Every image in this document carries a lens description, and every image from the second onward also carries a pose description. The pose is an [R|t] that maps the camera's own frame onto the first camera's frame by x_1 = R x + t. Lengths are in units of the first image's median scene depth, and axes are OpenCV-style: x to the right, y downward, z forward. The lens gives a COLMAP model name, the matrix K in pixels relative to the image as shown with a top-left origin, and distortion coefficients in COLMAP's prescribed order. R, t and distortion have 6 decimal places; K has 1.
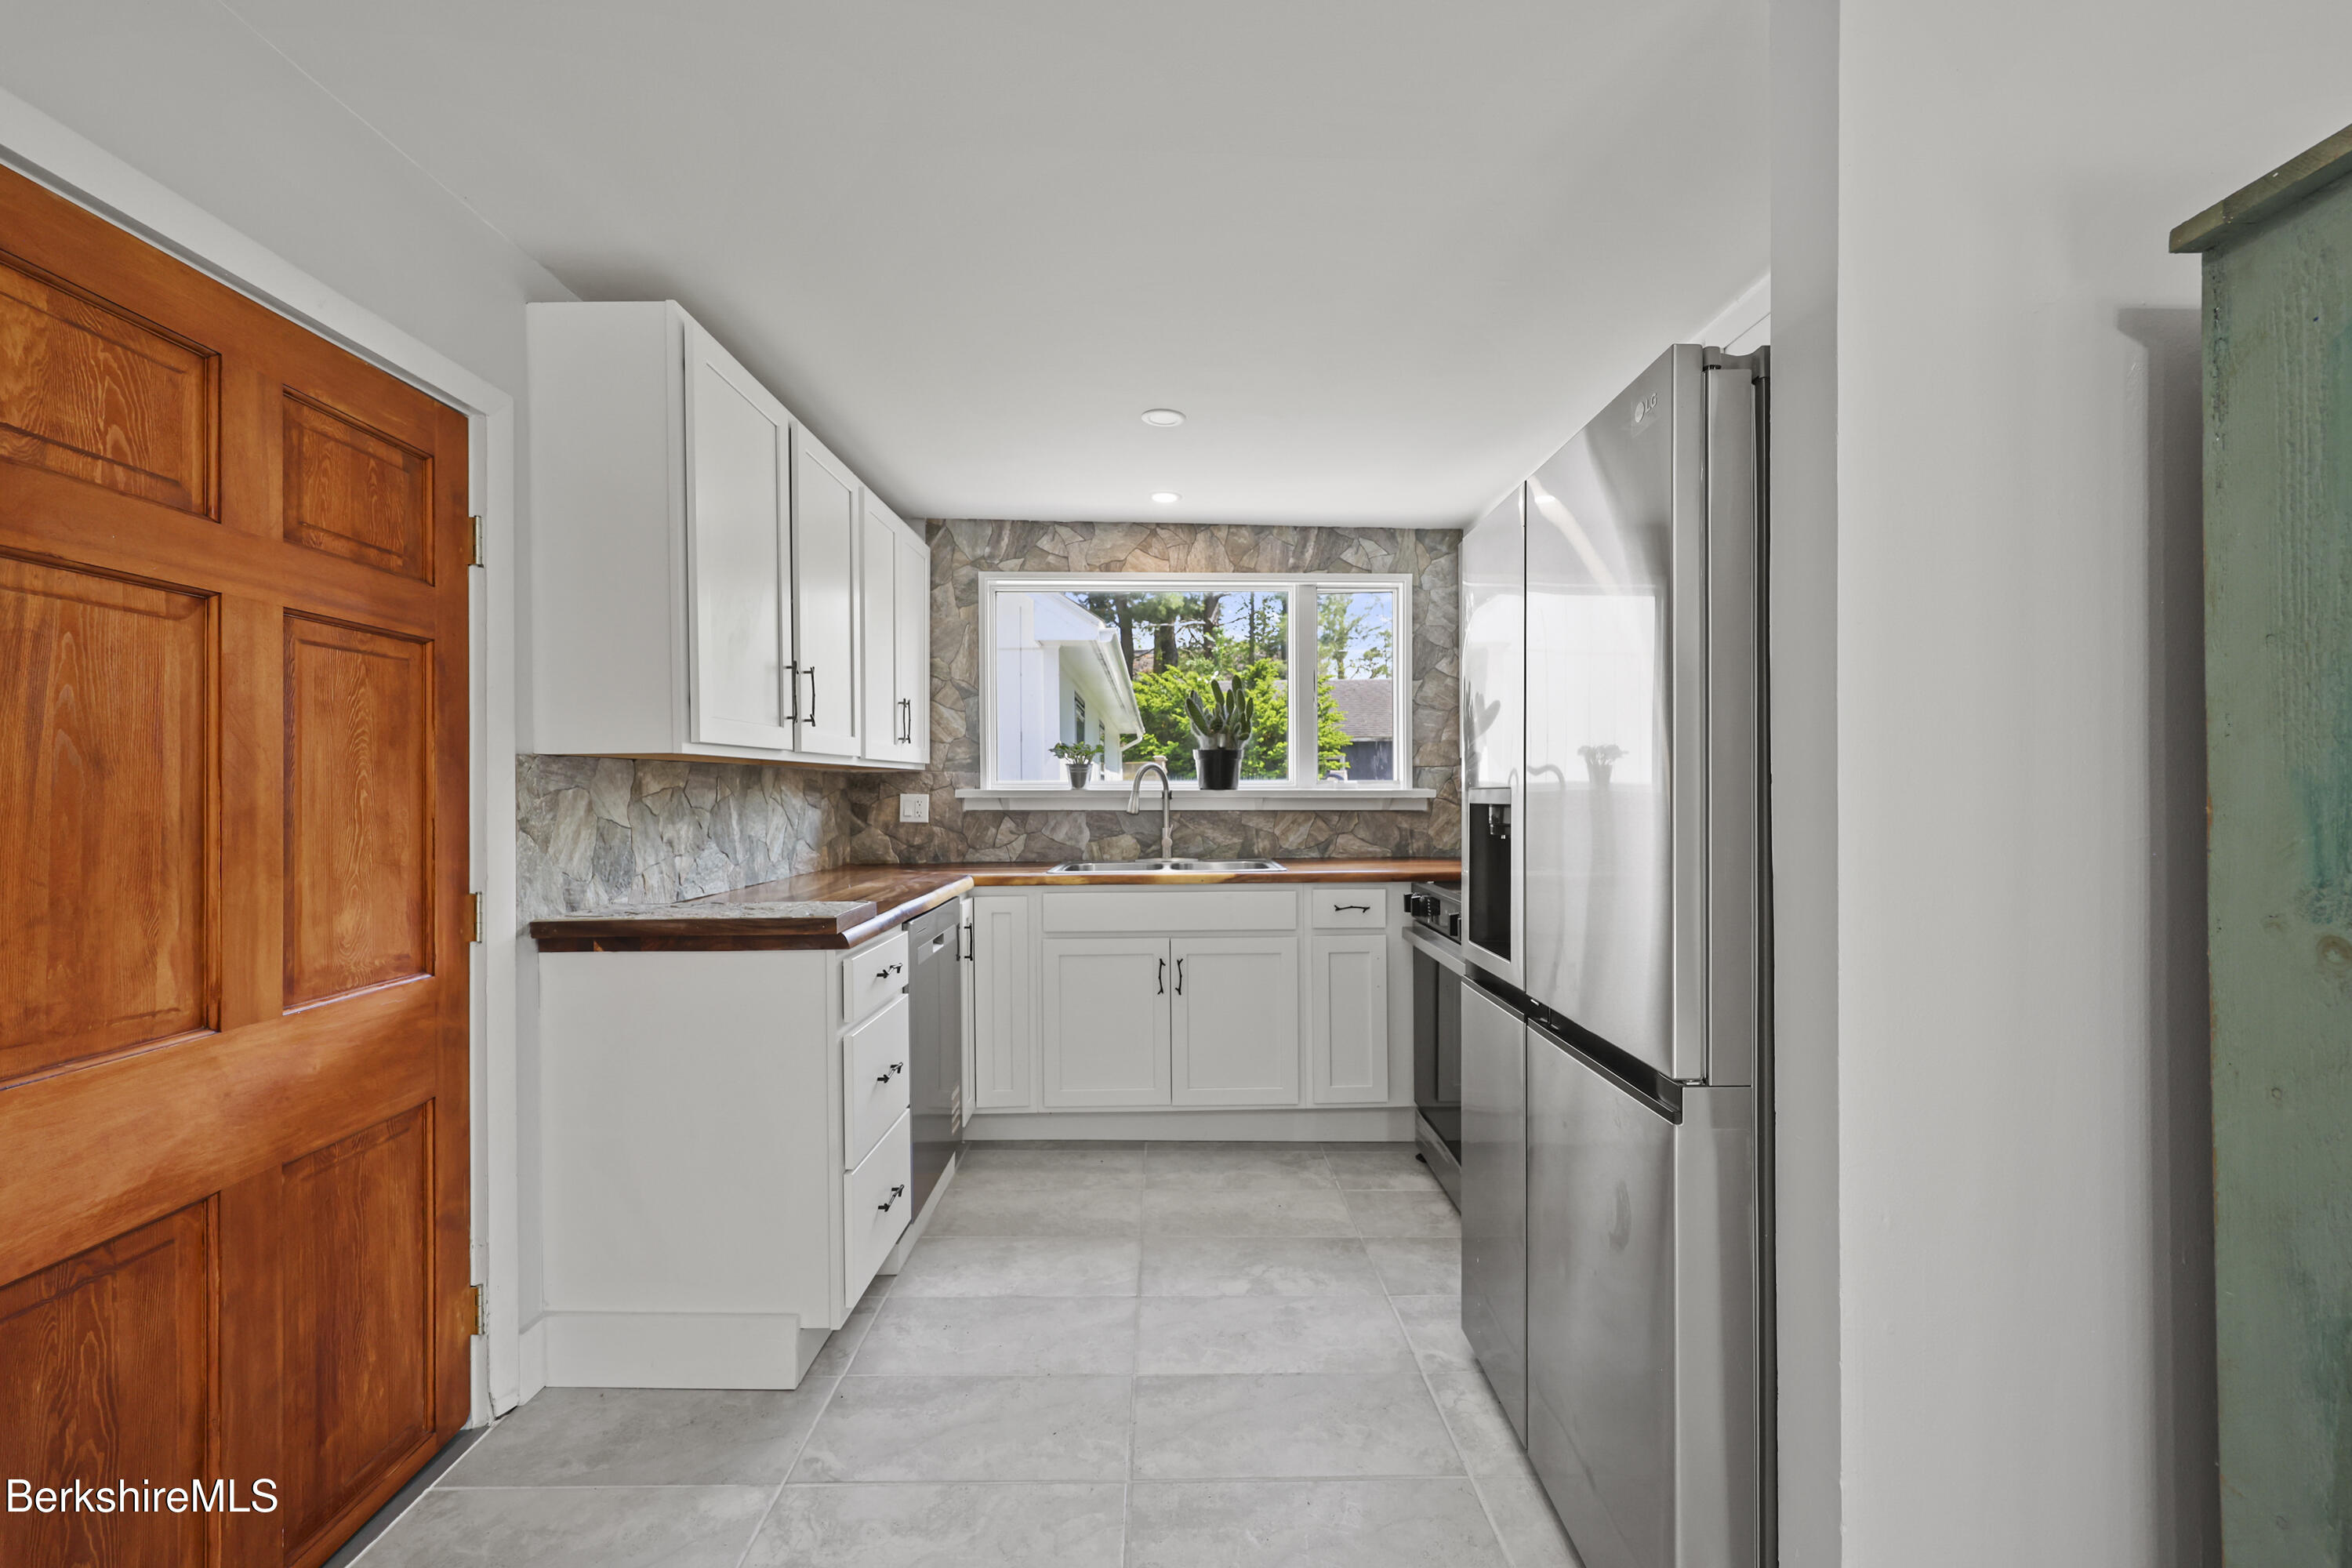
lens RADIAL K [[956.2, 0, 1176.0], [0, 956.2, 784.0], [0, 0, 1]] dist [-0.000194, 0.000119]
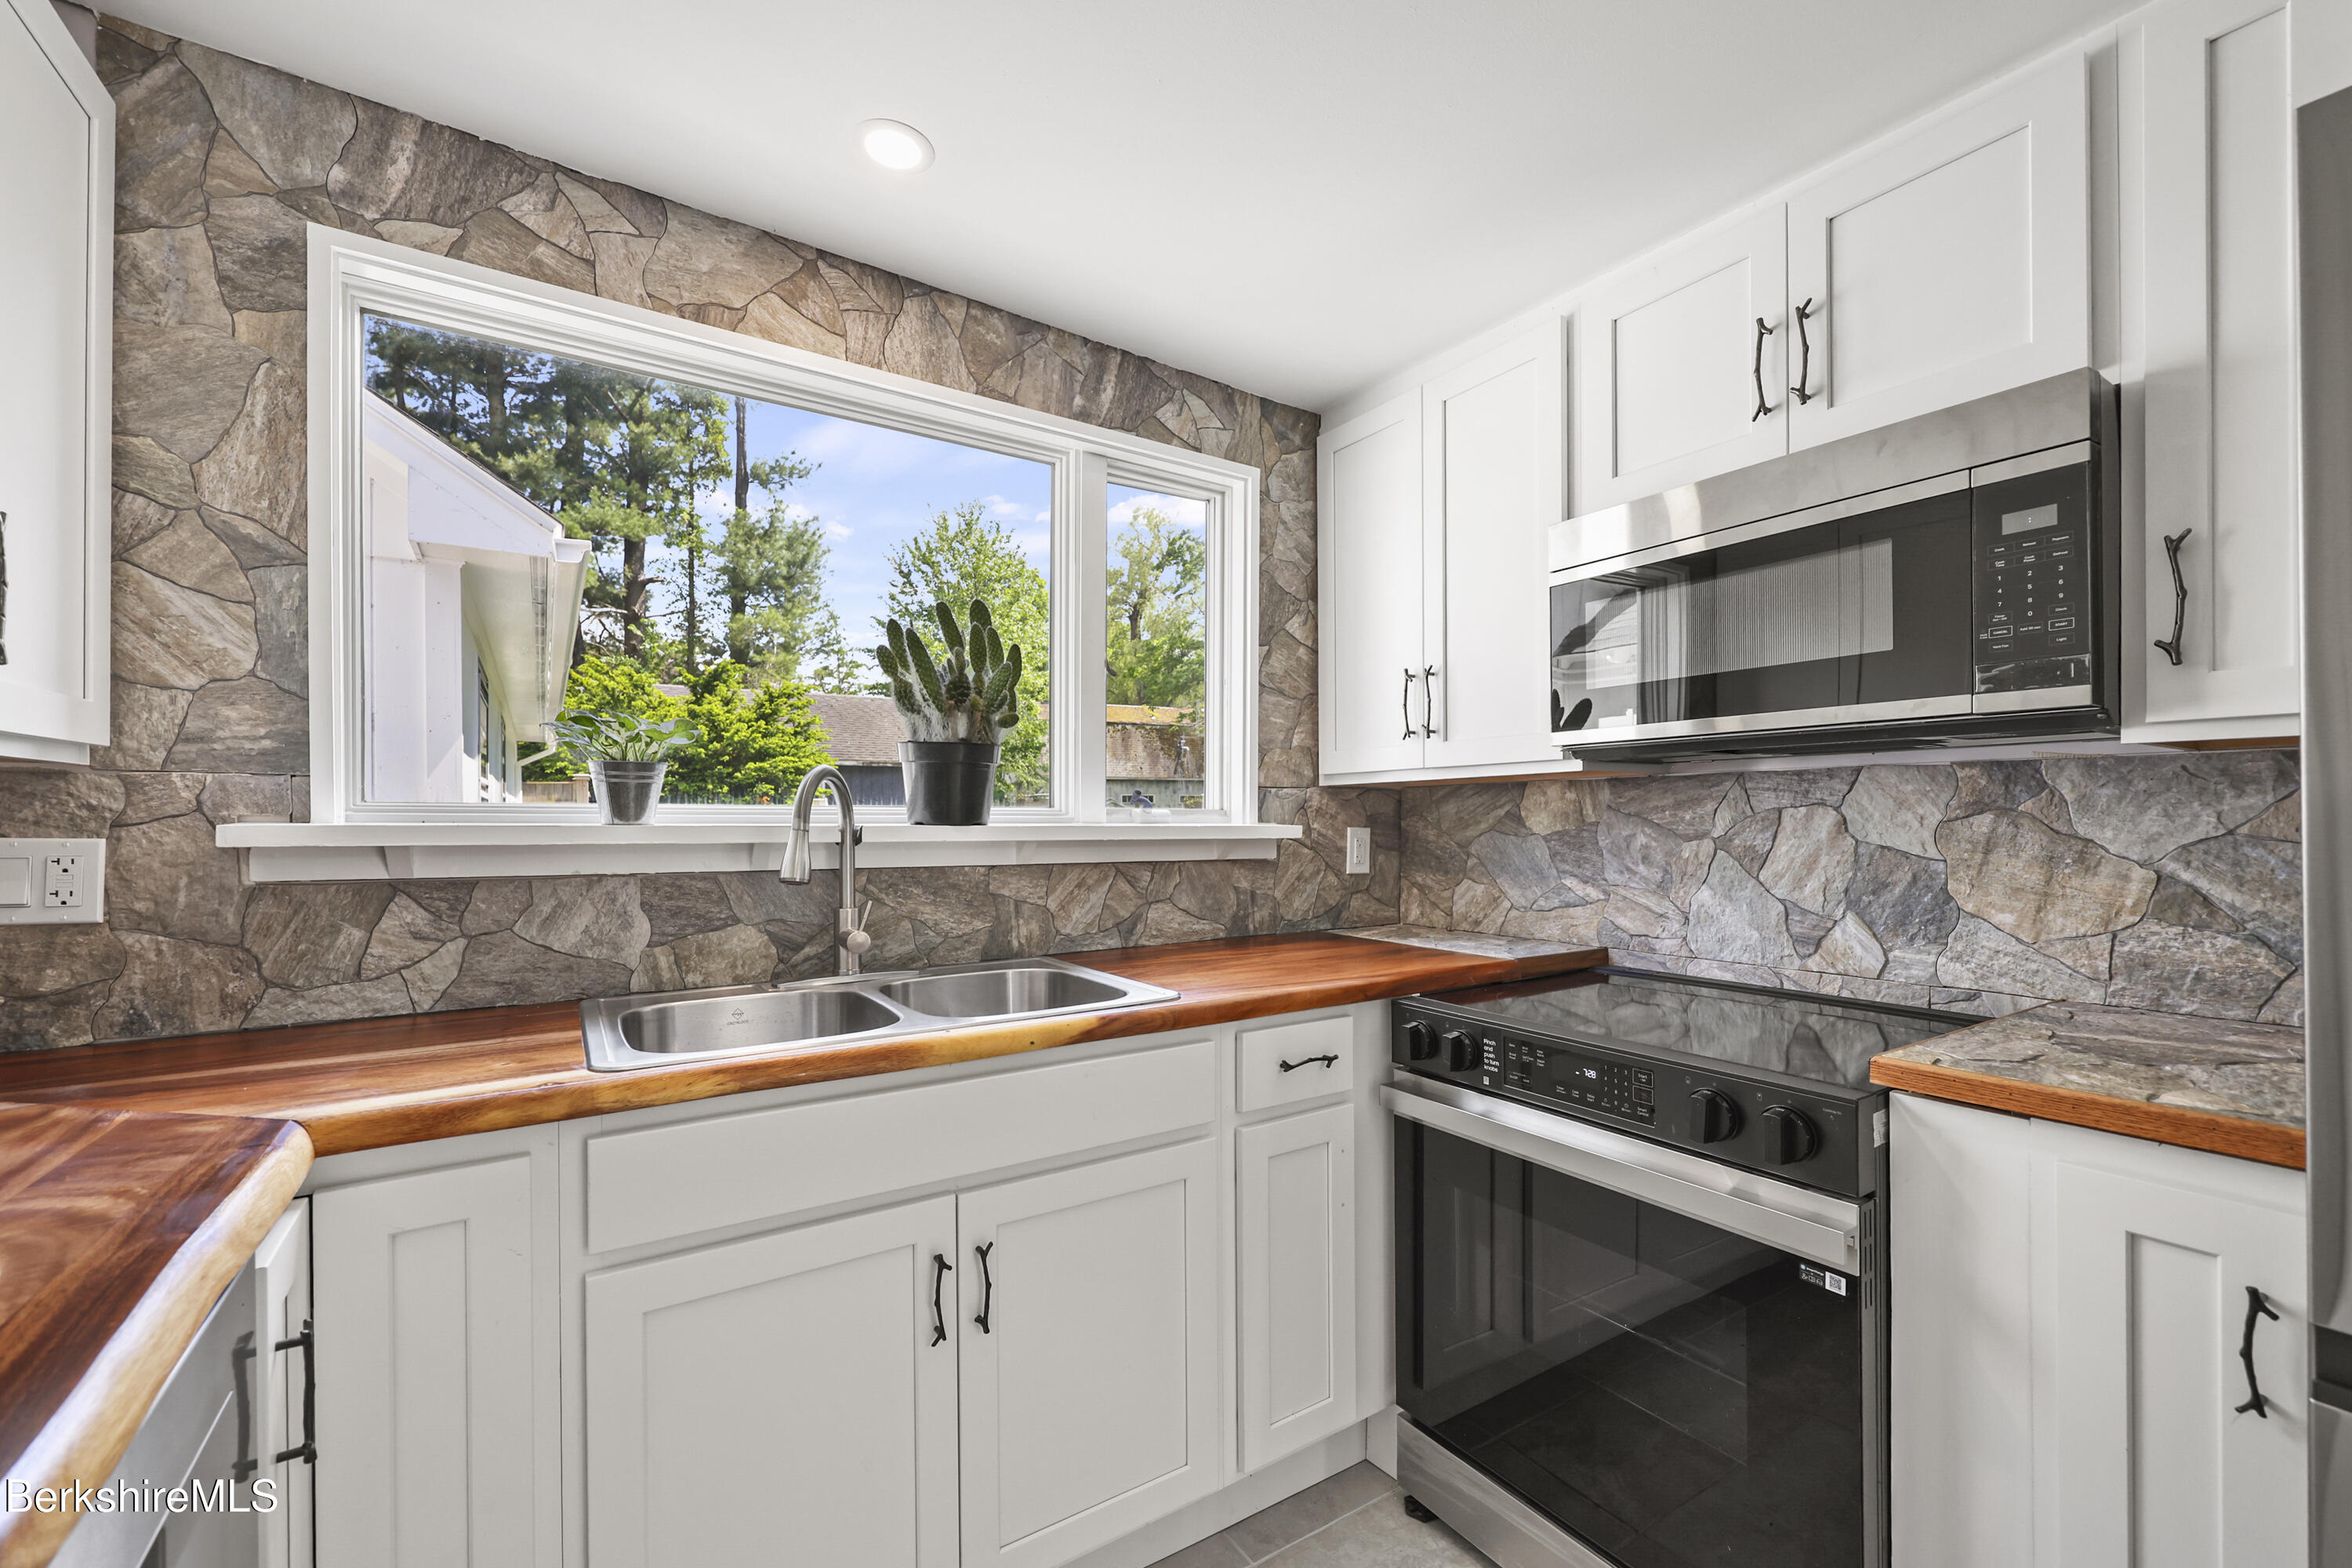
lens RADIAL K [[955.4, 0, 1171.1], [0, 955.4, 817.5], [0, 0, 1]] dist [-0.000841, 0.000250]
pose [[0.840446, 0.004700, 0.541874, -0.126361], [-0.006156, 0.999981, 0.000874, 0.000955], [-0.541860, -0.004070, 0.840459, 0.518537]]
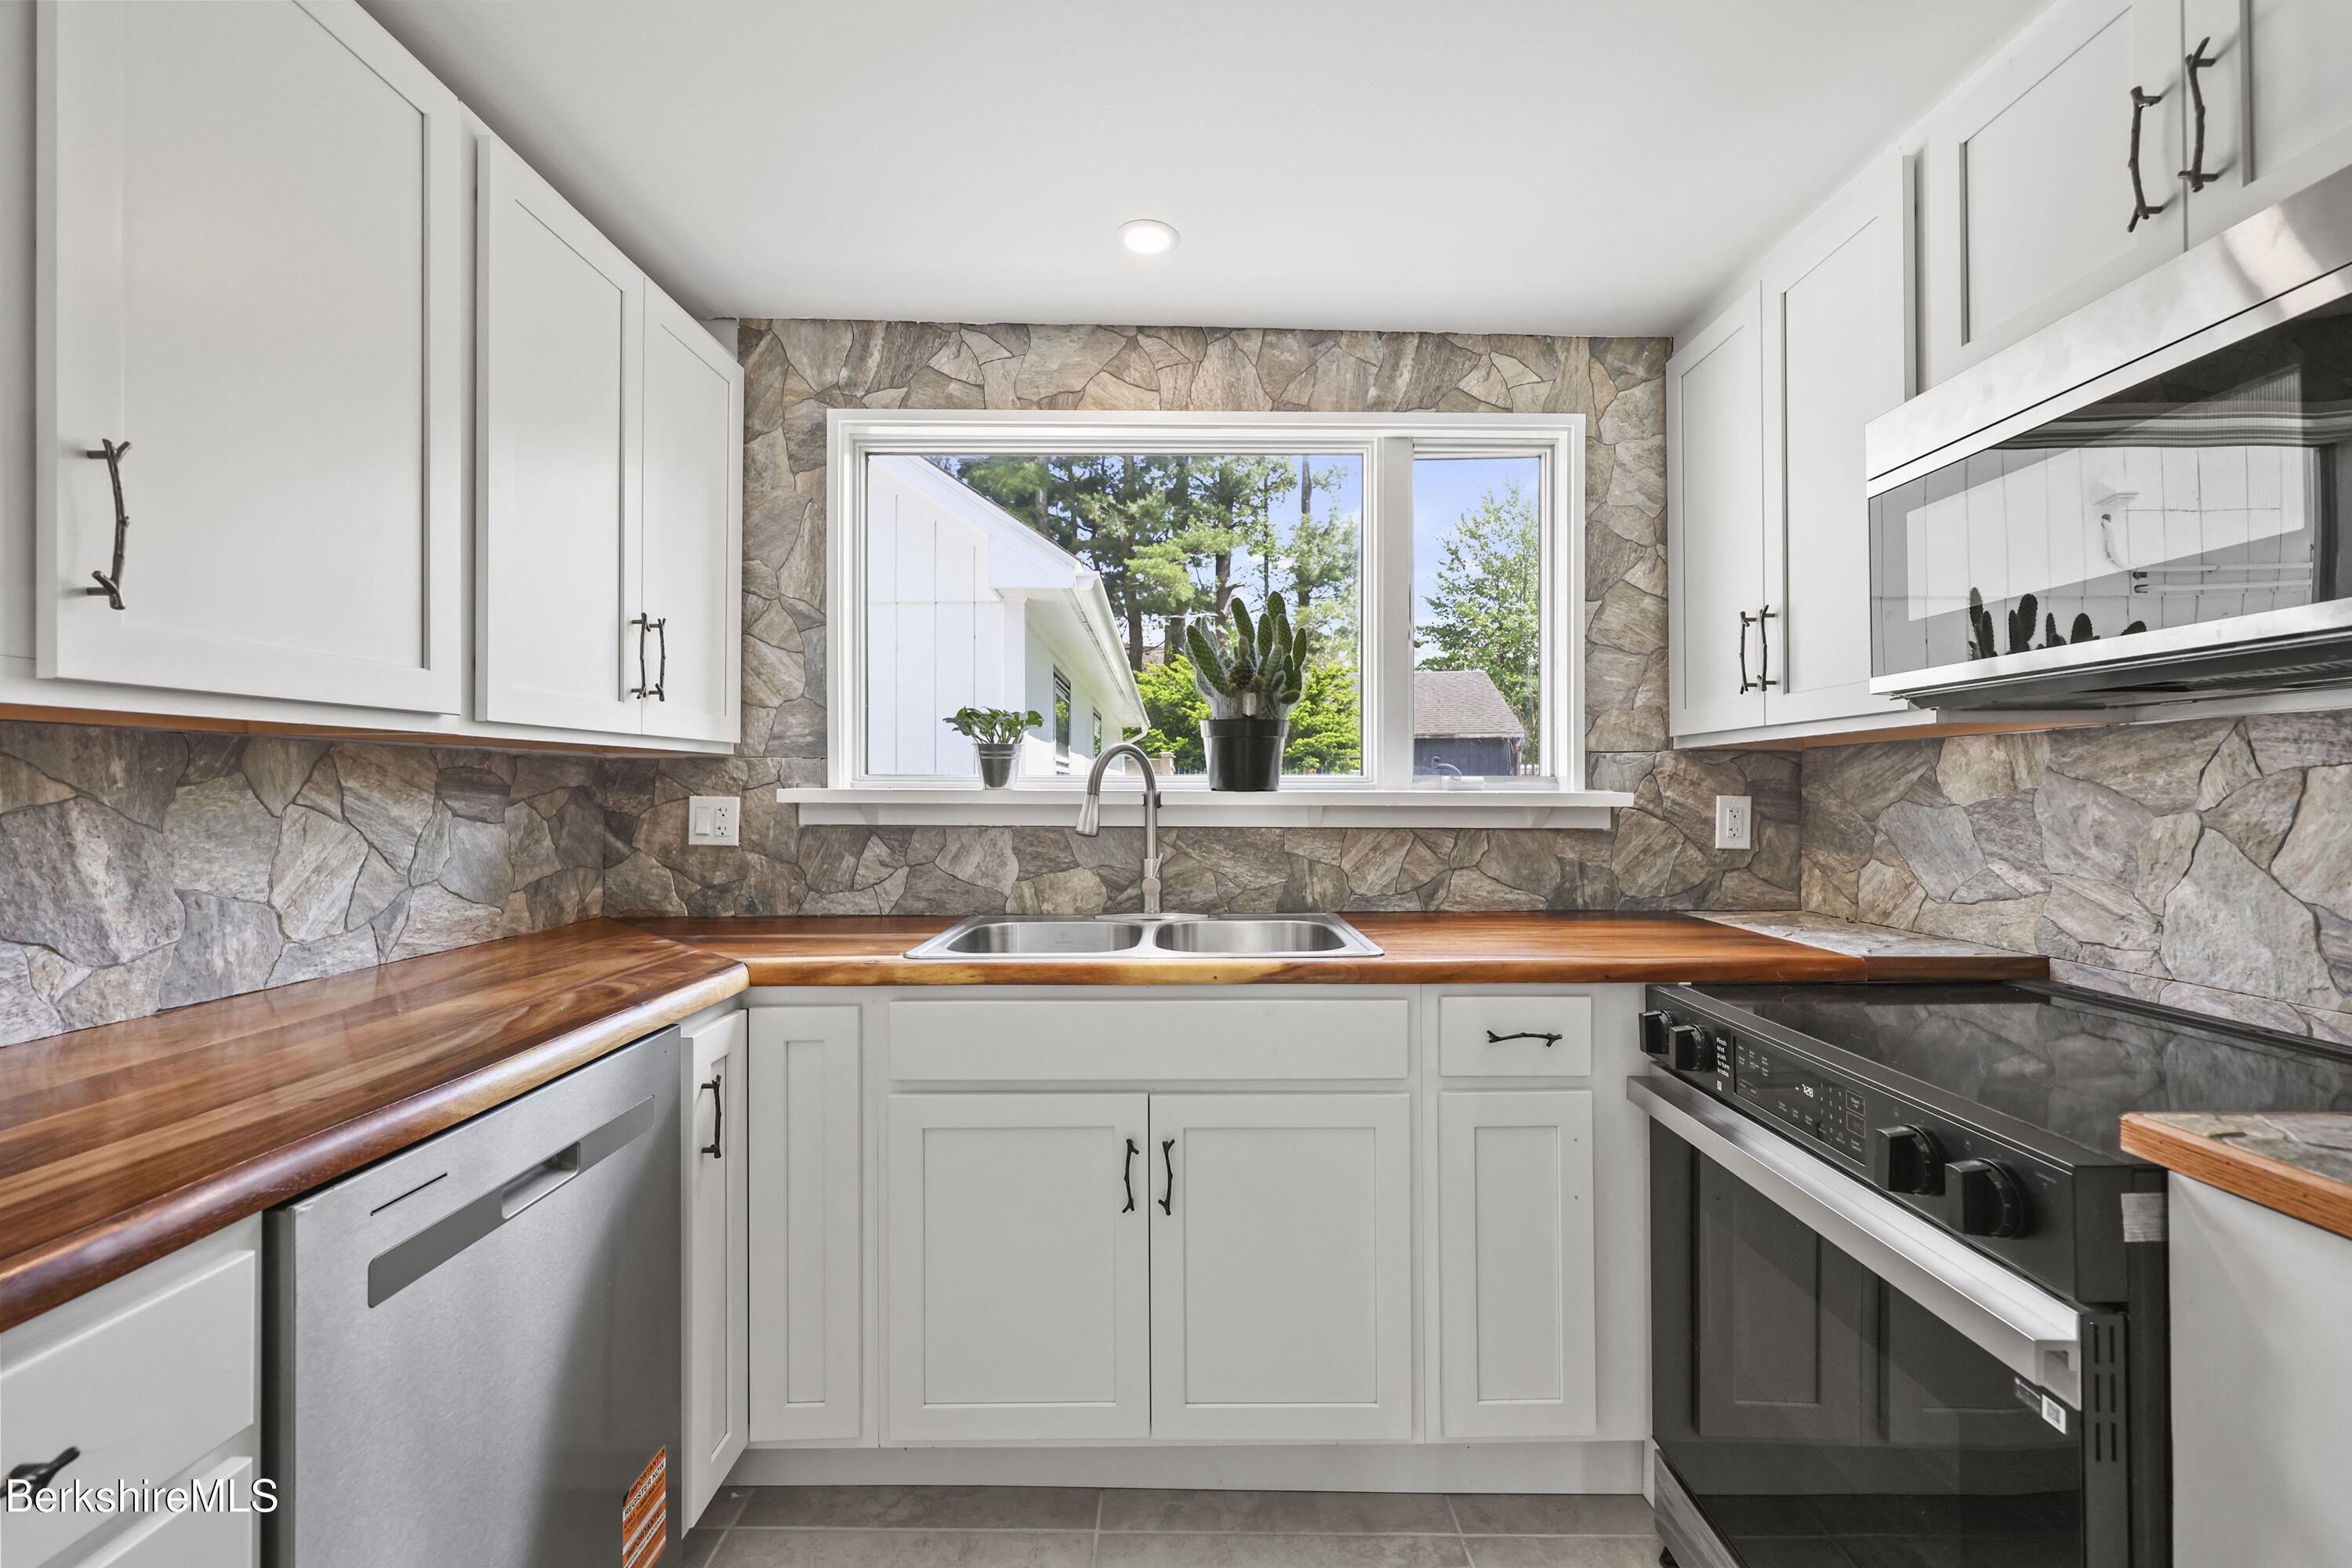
lens RADIAL K [[935.4, 0, 1184.7], [0, 935.4, 779.3], [0, 0, 1]] dist [-0.001450, 0.000065]
pose [[0.999984, 0.004420, -0.003529, 0.011056], [-0.004439, 0.999976, -0.005399, 0.002146], [0.003505, 0.005415, 0.999979, 0.440932]]
